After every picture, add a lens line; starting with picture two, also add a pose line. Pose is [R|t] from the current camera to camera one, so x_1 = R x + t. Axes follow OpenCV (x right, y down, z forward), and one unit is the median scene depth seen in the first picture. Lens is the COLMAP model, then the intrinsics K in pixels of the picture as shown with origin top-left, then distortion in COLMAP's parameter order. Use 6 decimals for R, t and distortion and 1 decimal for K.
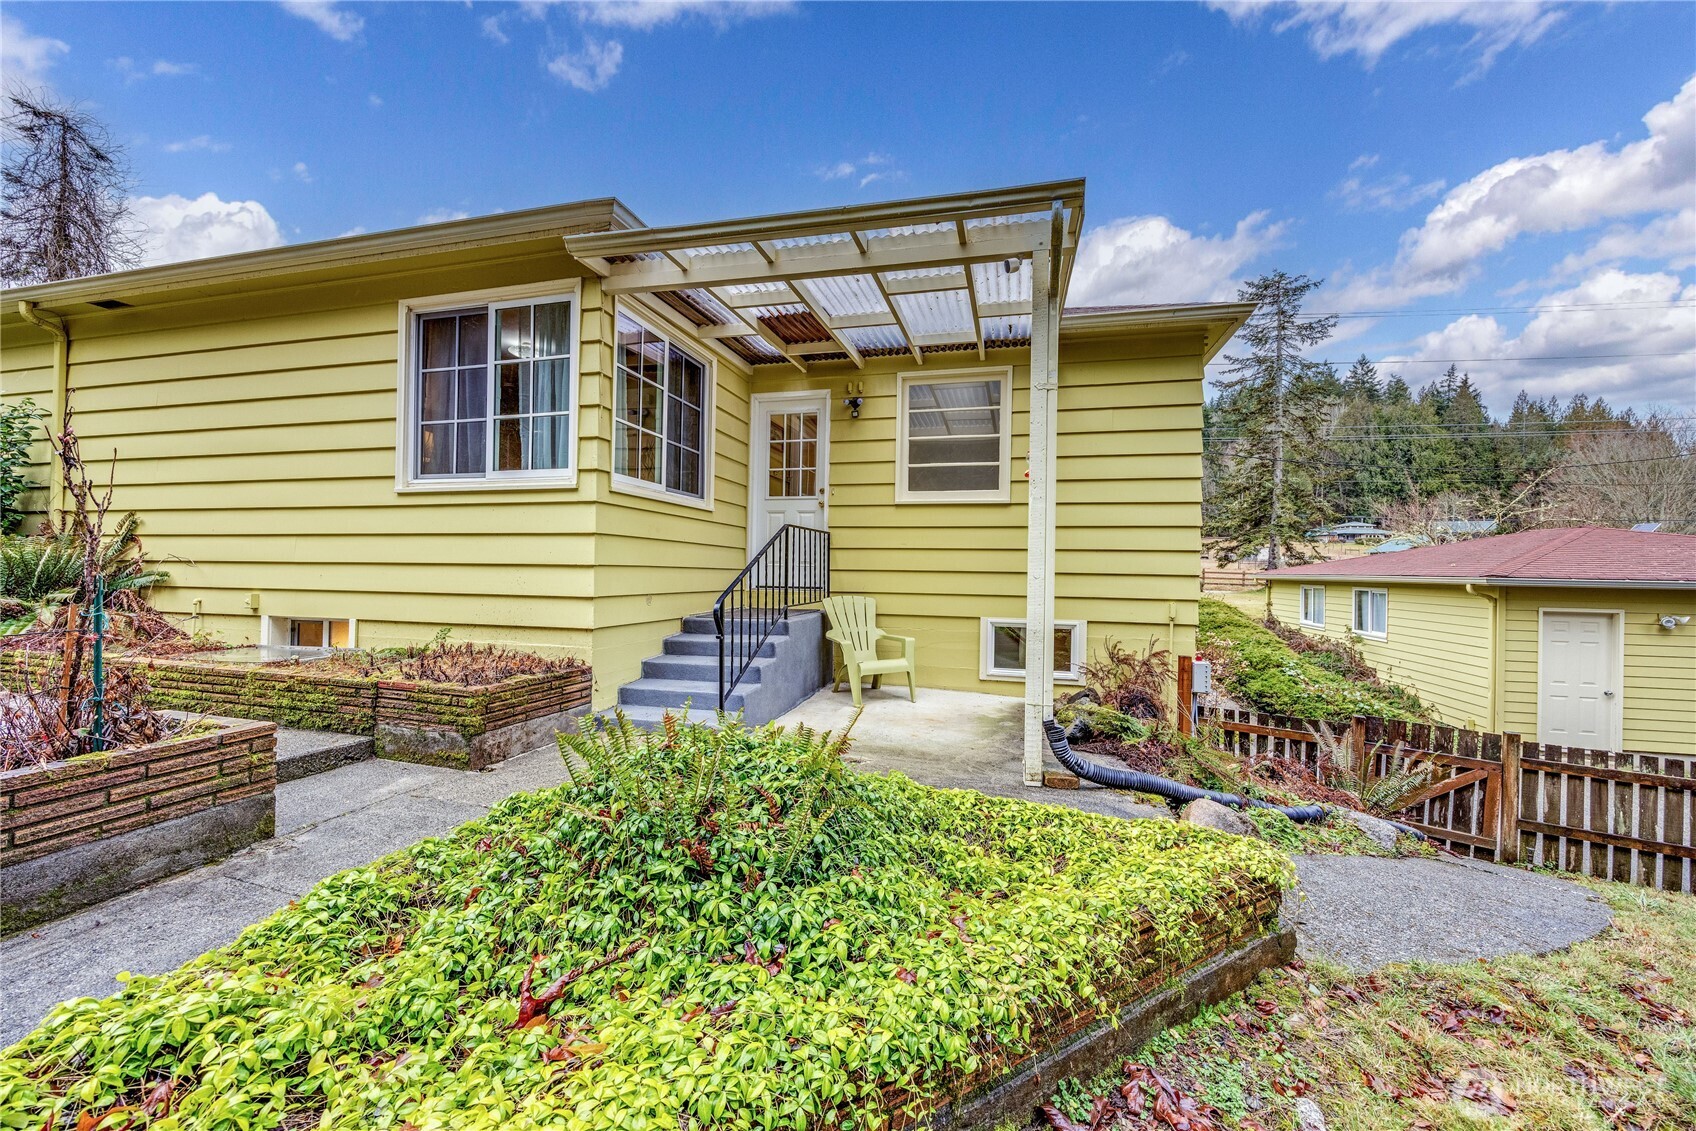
lens RADIAL K [[665.4, 0, 848.0], [0, 665.4, 565.5], [0, 0, 1]] dist [0.000340, 0.000021]
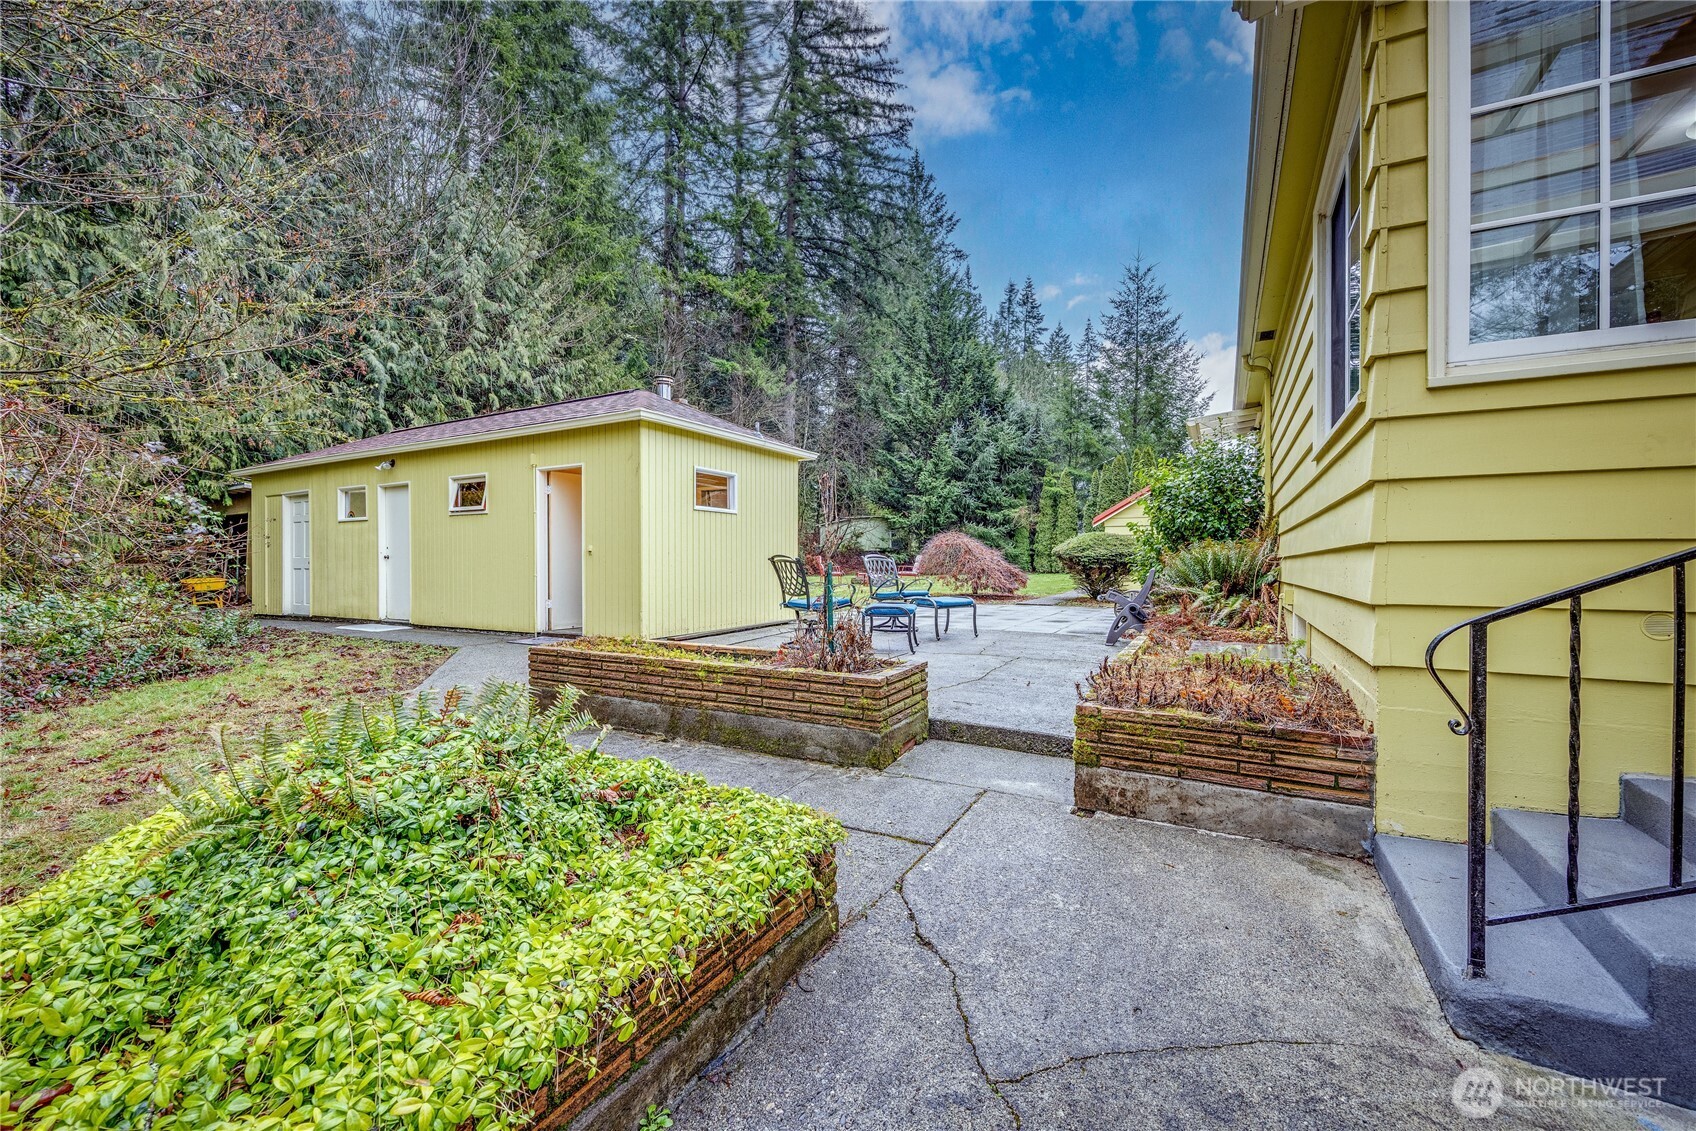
lens RADIAL K [[665.4, 0, 848.0], [0, 665.4, 565.5], [0, 0, 1]] dist [0.000340, 0.000021]
pose [[-0.242281, -0.011113, -0.970142, 0.283072], [0.005358, 0.999904, -0.012792, 0.027723], [0.970191, -0.008297, -0.242198, 0.937586]]
